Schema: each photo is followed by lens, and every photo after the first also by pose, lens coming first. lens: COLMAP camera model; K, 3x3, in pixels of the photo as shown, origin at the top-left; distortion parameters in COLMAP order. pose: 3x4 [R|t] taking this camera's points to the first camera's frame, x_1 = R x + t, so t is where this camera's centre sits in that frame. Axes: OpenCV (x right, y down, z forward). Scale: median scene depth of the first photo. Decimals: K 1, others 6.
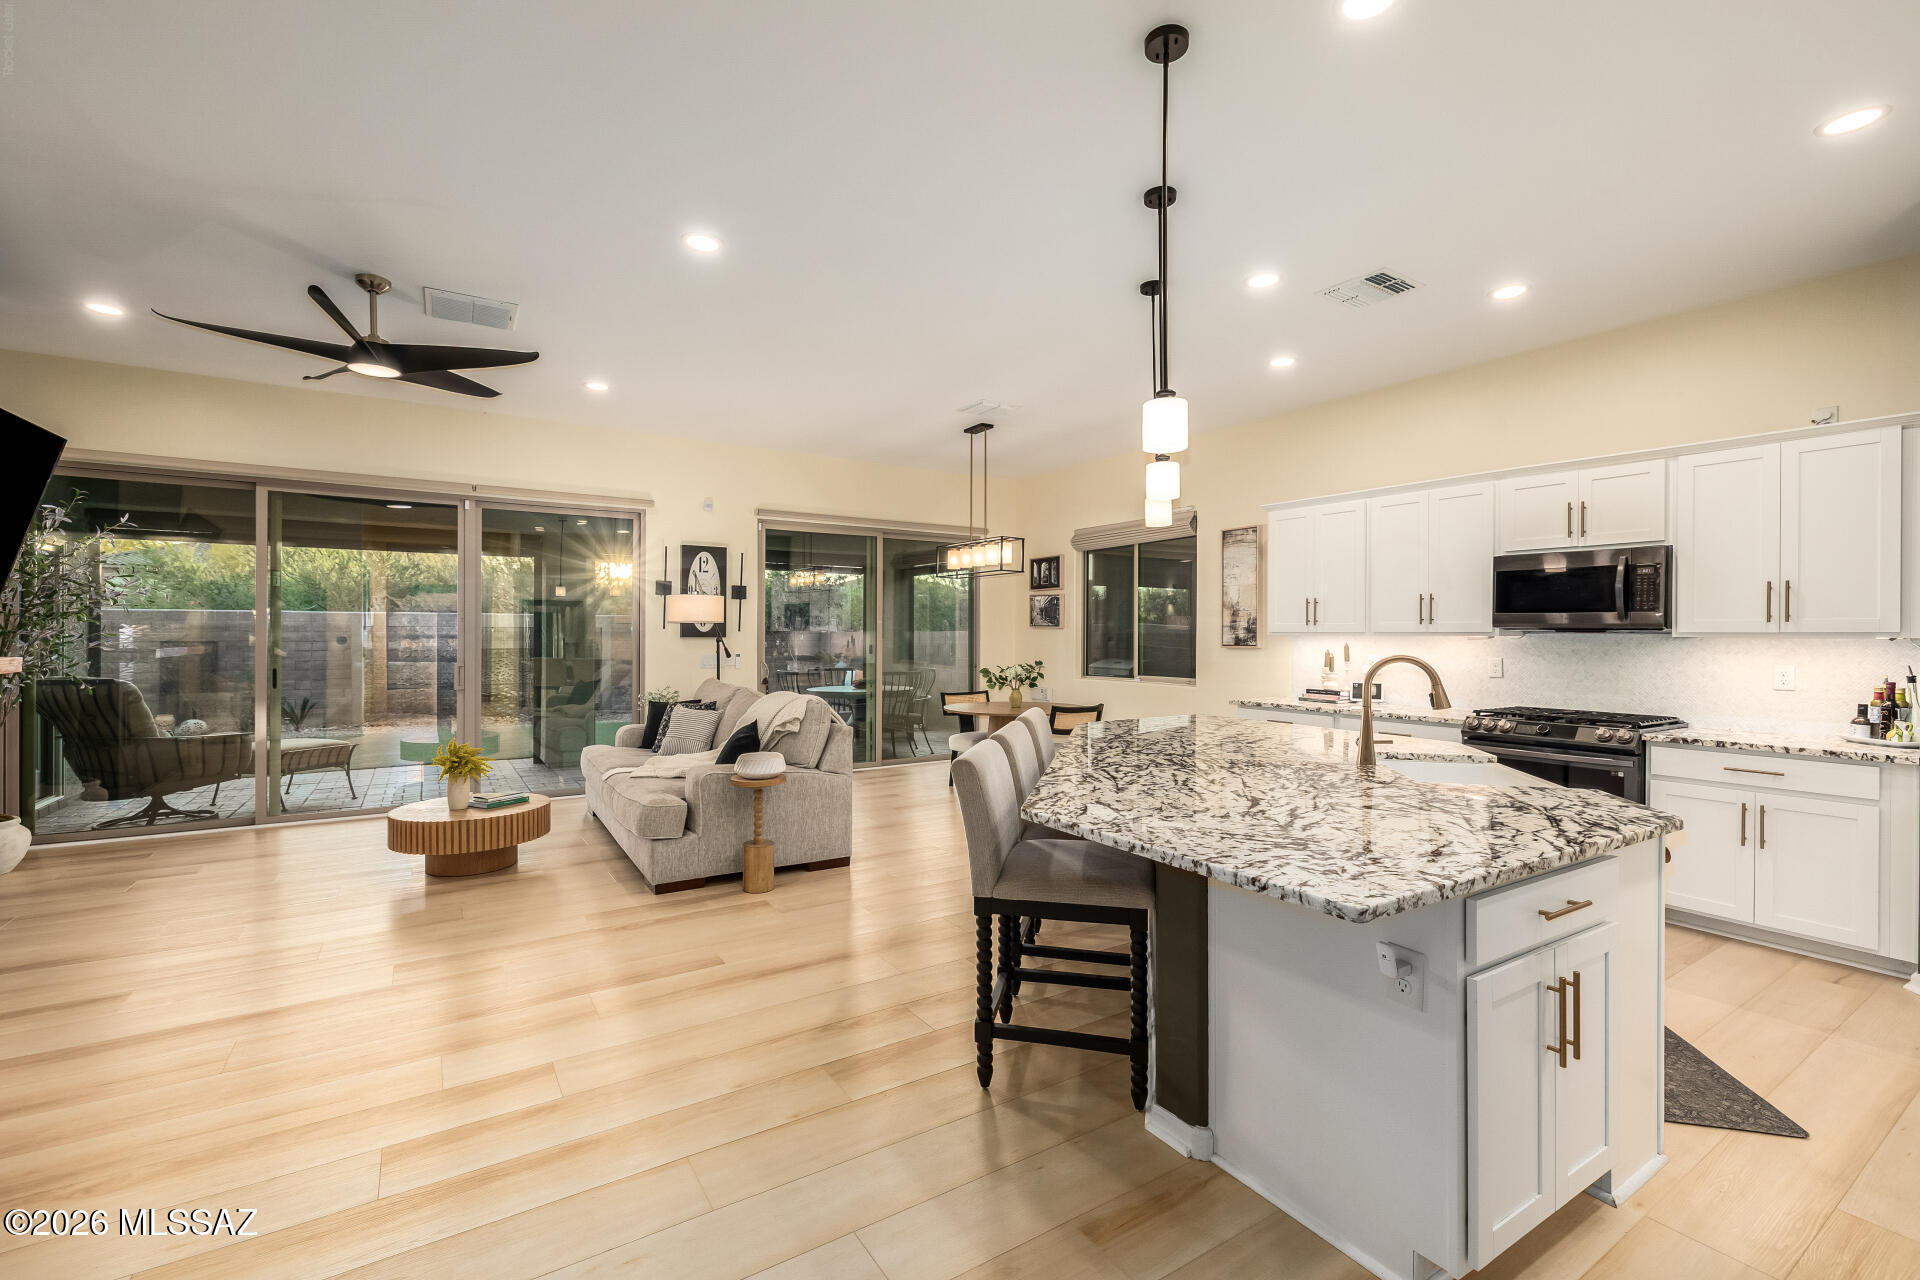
lens RADIAL K [[814.4, 0, 963.9], [0, 814.4, 637.6], [0, 0, 1]] dist [0.002248, 0.000998]
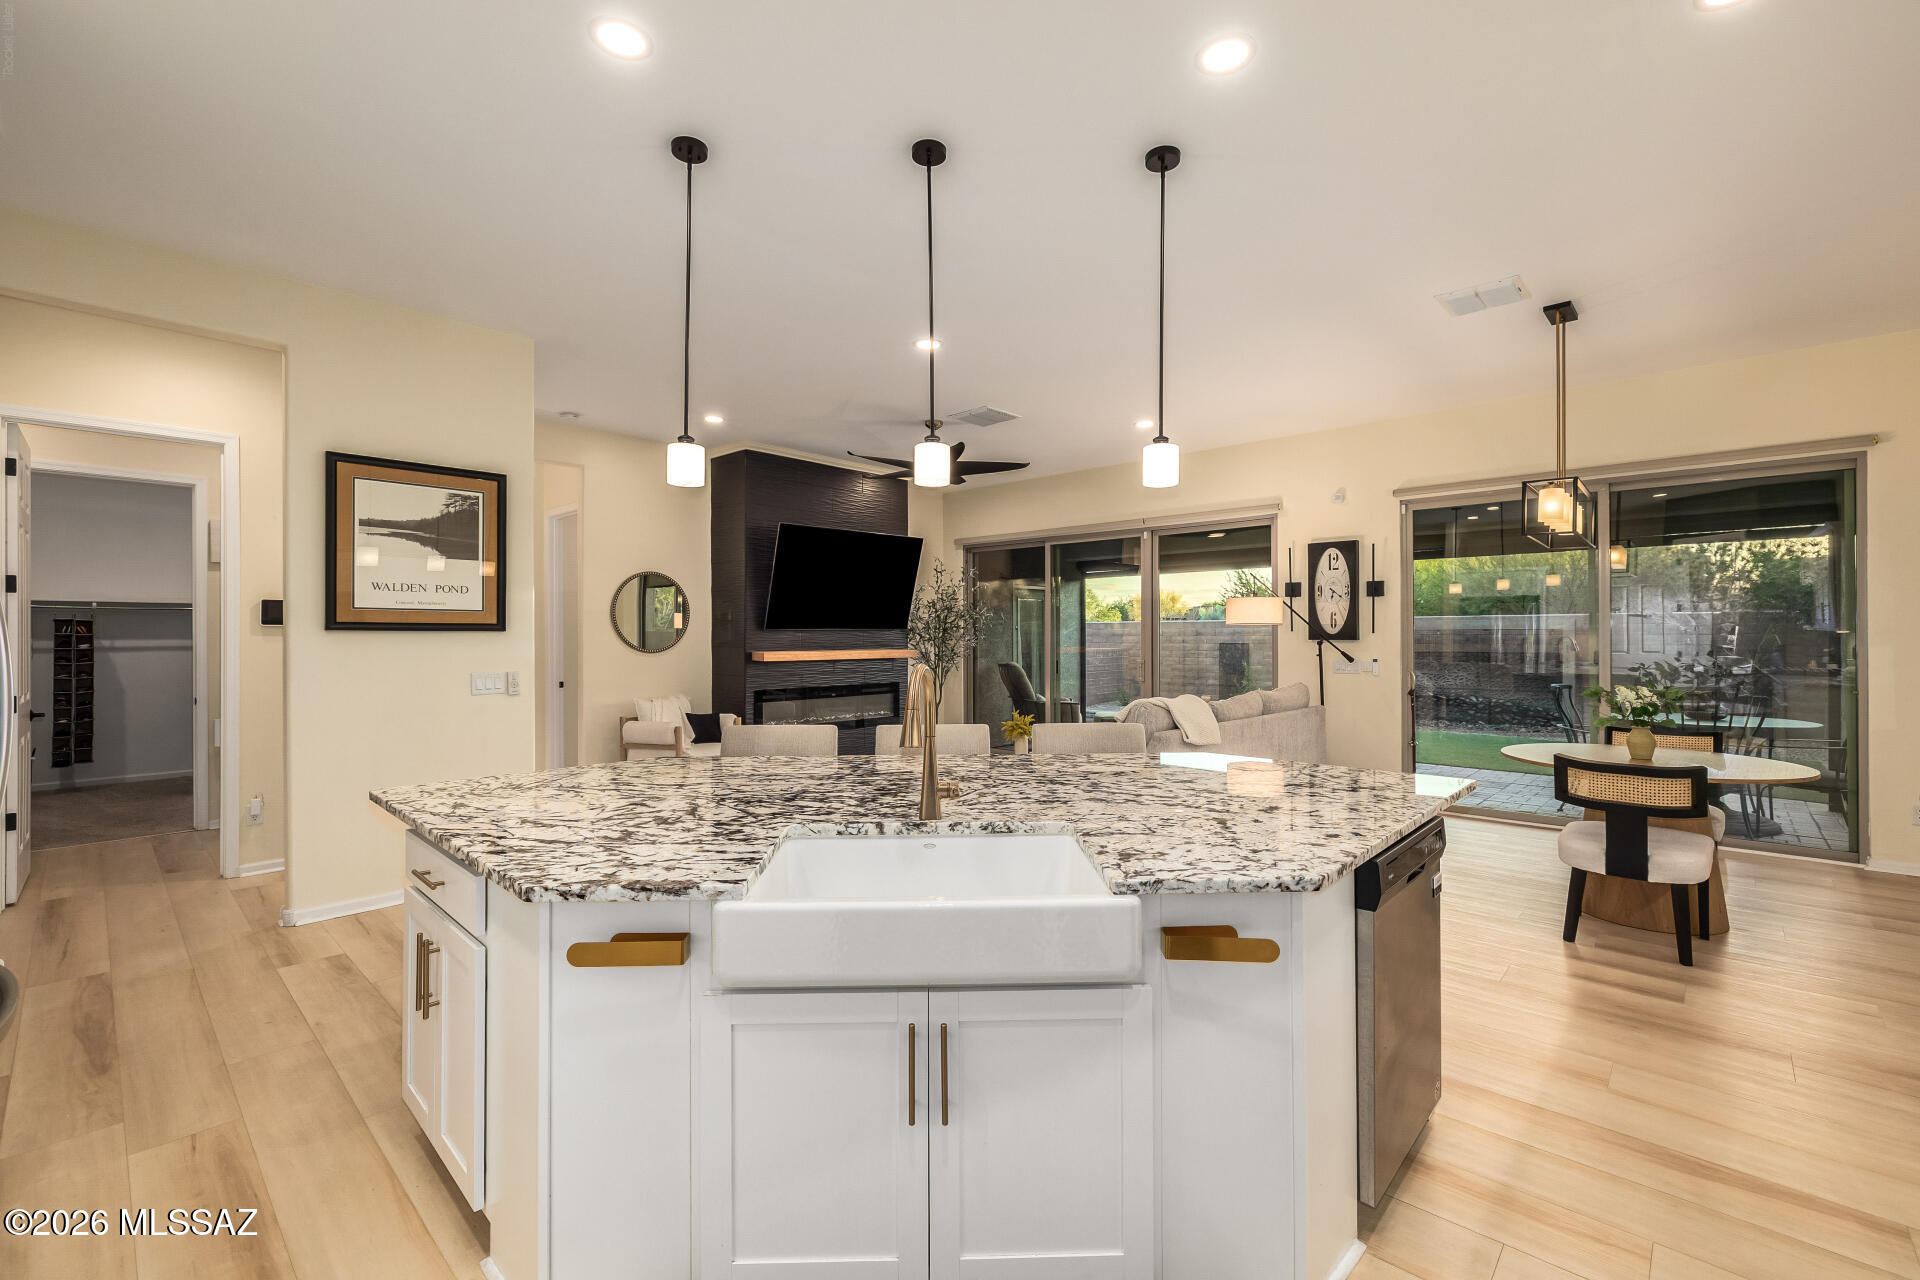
lens RADIAL K [[814.4, 0, 946.9], [0, 814.4, 638.1], [0, 0, 1]] dist [0.002248, 0.000998]
pose [[0.212990, -0.003973, -0.977046, 0.606445], [-0.002039, 0.999988, -0.004511, 0.002903], [0.977052, 0.002953, 0.212979, 0.455928]]
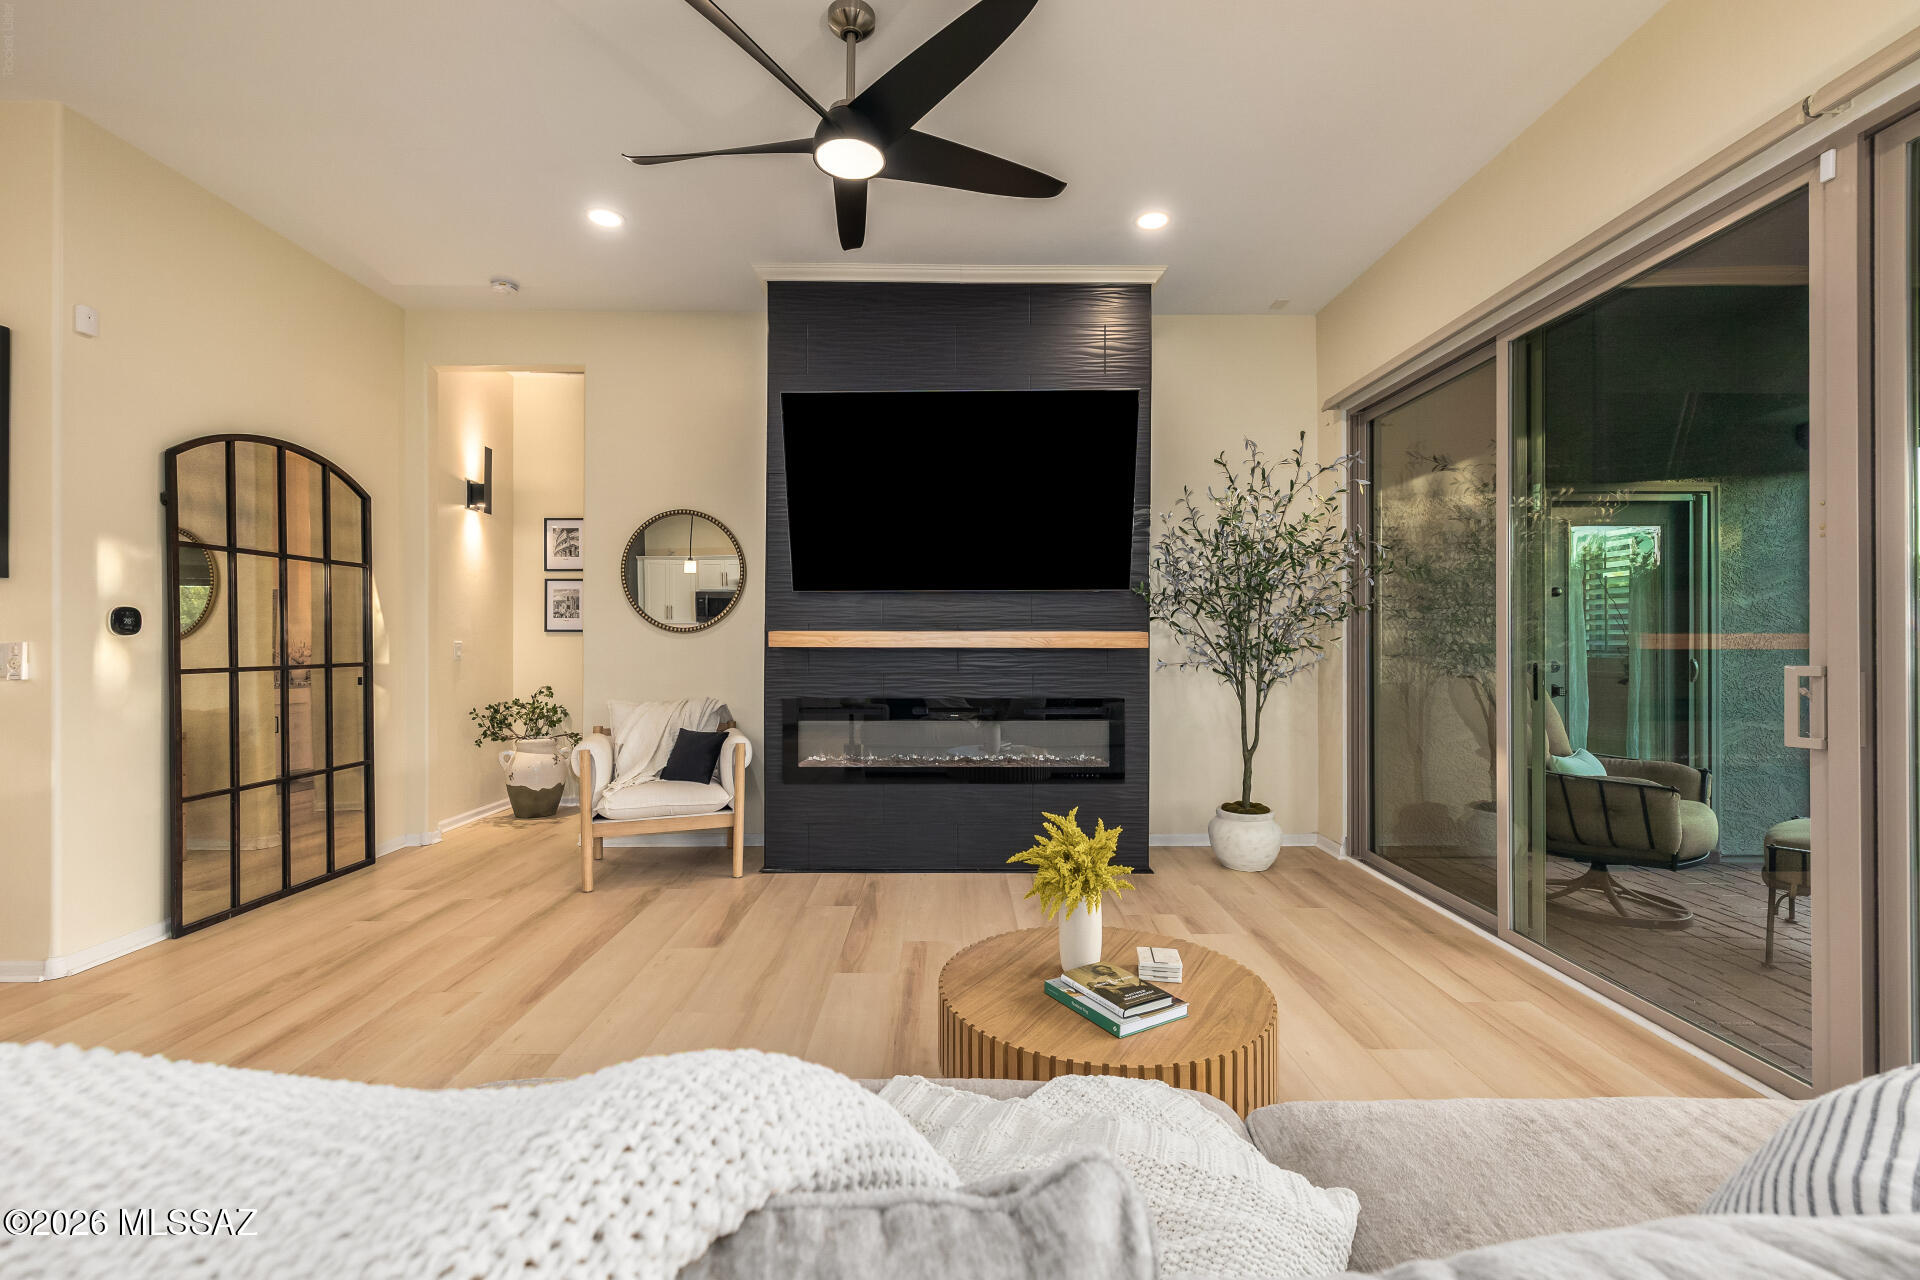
lens RADIAL K [[814.4, 0, 946.3], [0, 814.4, 634.0], [0, 0, 1]] dist [0.002248, 0.000998]
pose [[-0.556887, -0.009272, -0.830537, -0.170328], [-0.010148, 0.999939, -0.004359, 0.023505], [0.830527, 0.006001, -0.556947, 0.957707]]
